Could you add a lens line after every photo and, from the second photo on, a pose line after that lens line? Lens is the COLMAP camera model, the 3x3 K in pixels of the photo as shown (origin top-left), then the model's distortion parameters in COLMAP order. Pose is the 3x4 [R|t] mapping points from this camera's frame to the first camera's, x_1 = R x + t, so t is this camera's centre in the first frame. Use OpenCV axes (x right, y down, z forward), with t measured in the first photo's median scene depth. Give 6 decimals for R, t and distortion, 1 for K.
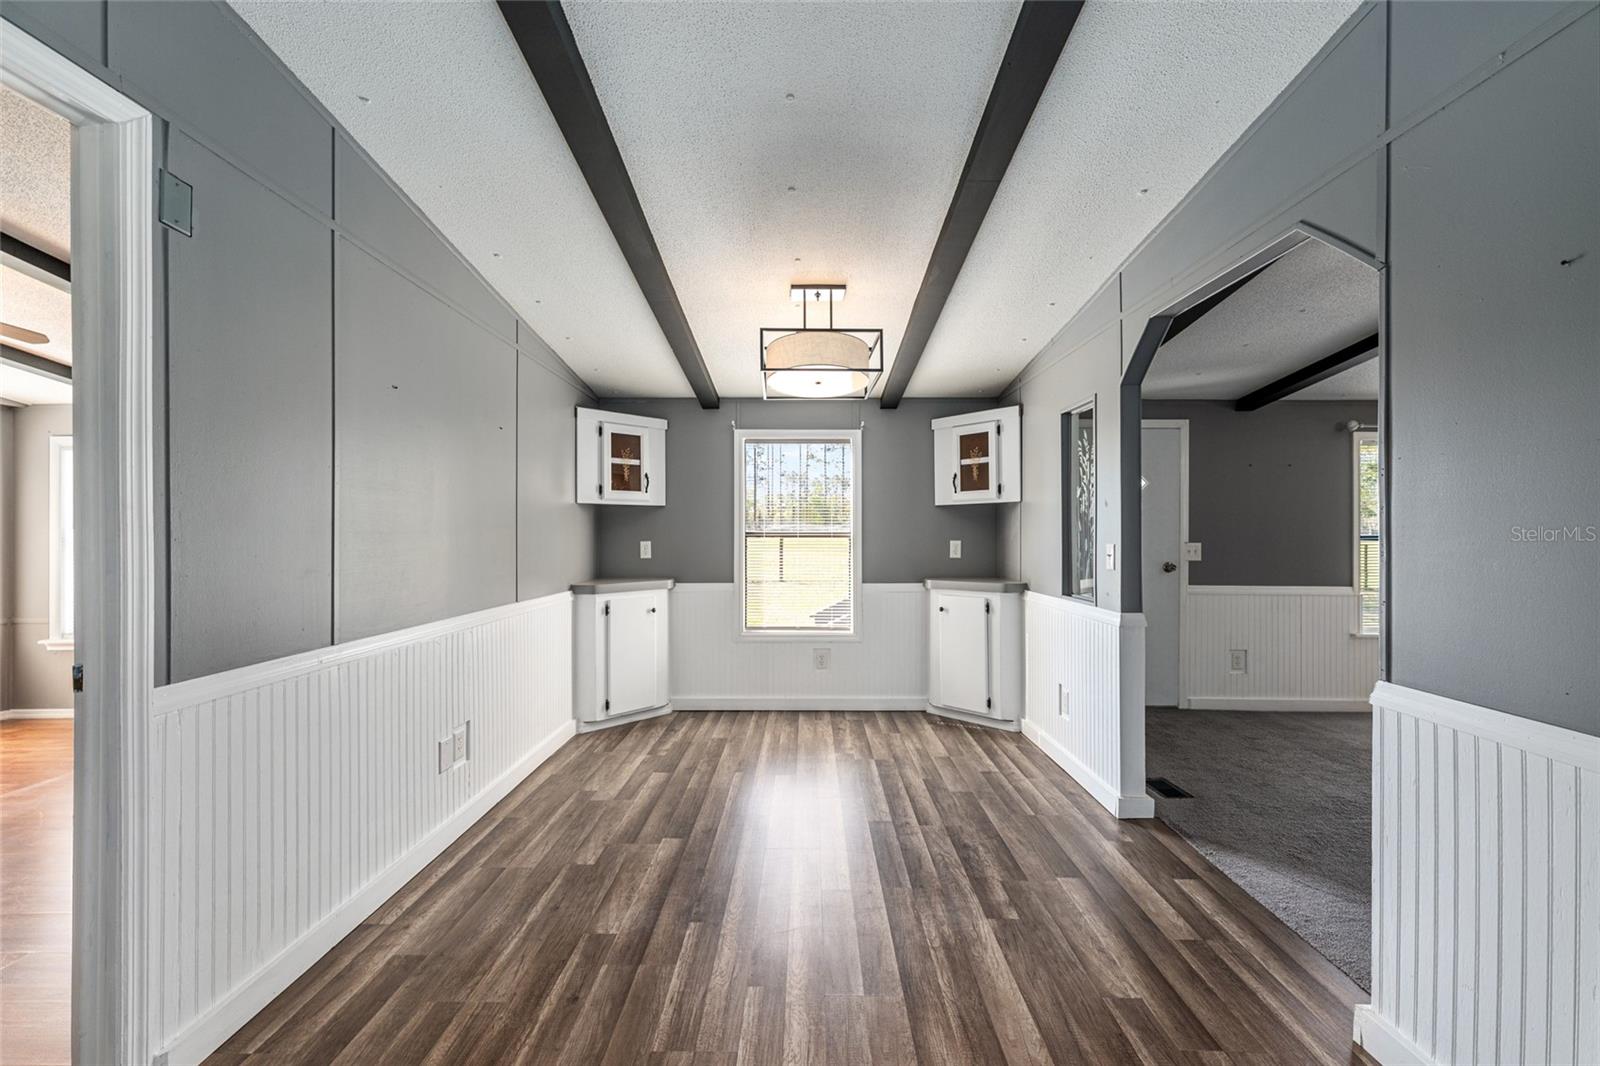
lens RADIAL K [[632.7, 0, 803.7], [0, 632.7, 530.5], [0, 0, 1]] dist [-0.000689, -0.000175]
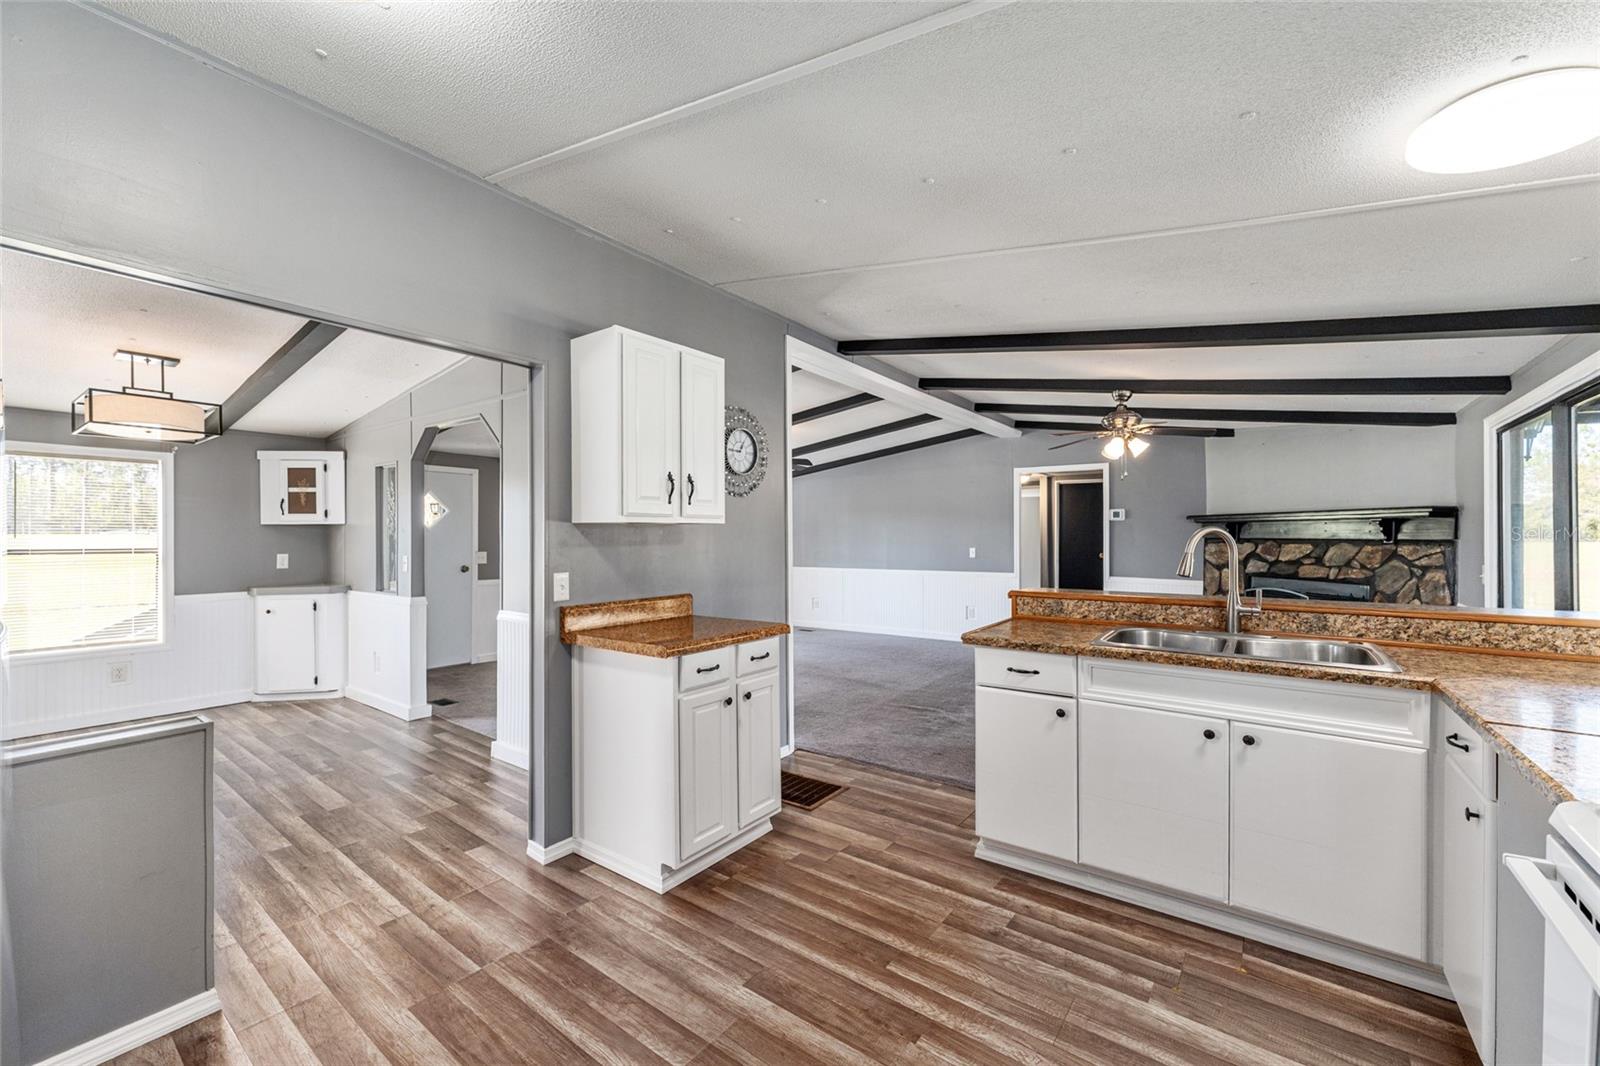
lens RADIAL K [[635.7, 0, 802.6], [0, 635.7, 536.1], [0, 0, 1]] dist [0.001248, -0.000505]
pose [[0.595272, -0.000162, 0.803524, -0.211573], [-0.003369, 0.999991, 0.002698, -0.036347], [-0.803517, -0.004313, 0.595266, -0.758615]]
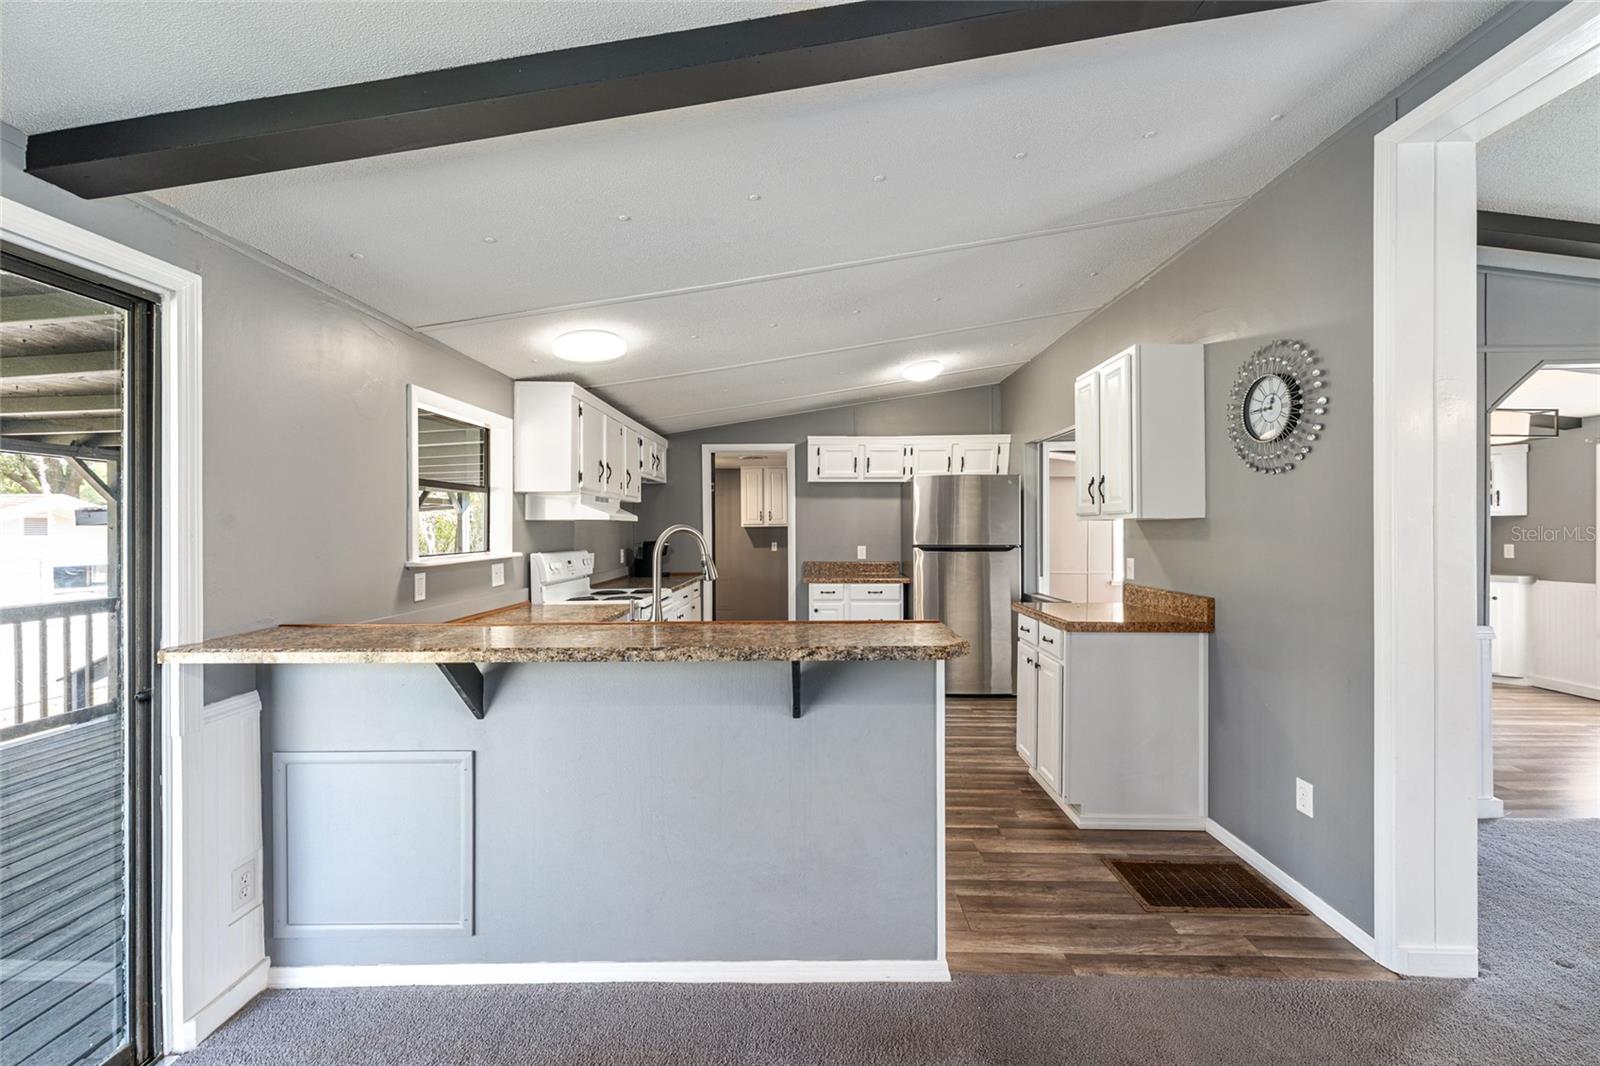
lens RADIAL K [[632.7, 0, 803.7], [0, 632.7, 530.5], [0, 0, 1]] dist [-0.000689, -0.000175]
pose [[-0.008886, 0.004415, -0.999951, 1.482480], [0.010710, 0.999933, 0.004319, -0.044153], [0.999903, -0.010671, -0.008933, -0.550656]]
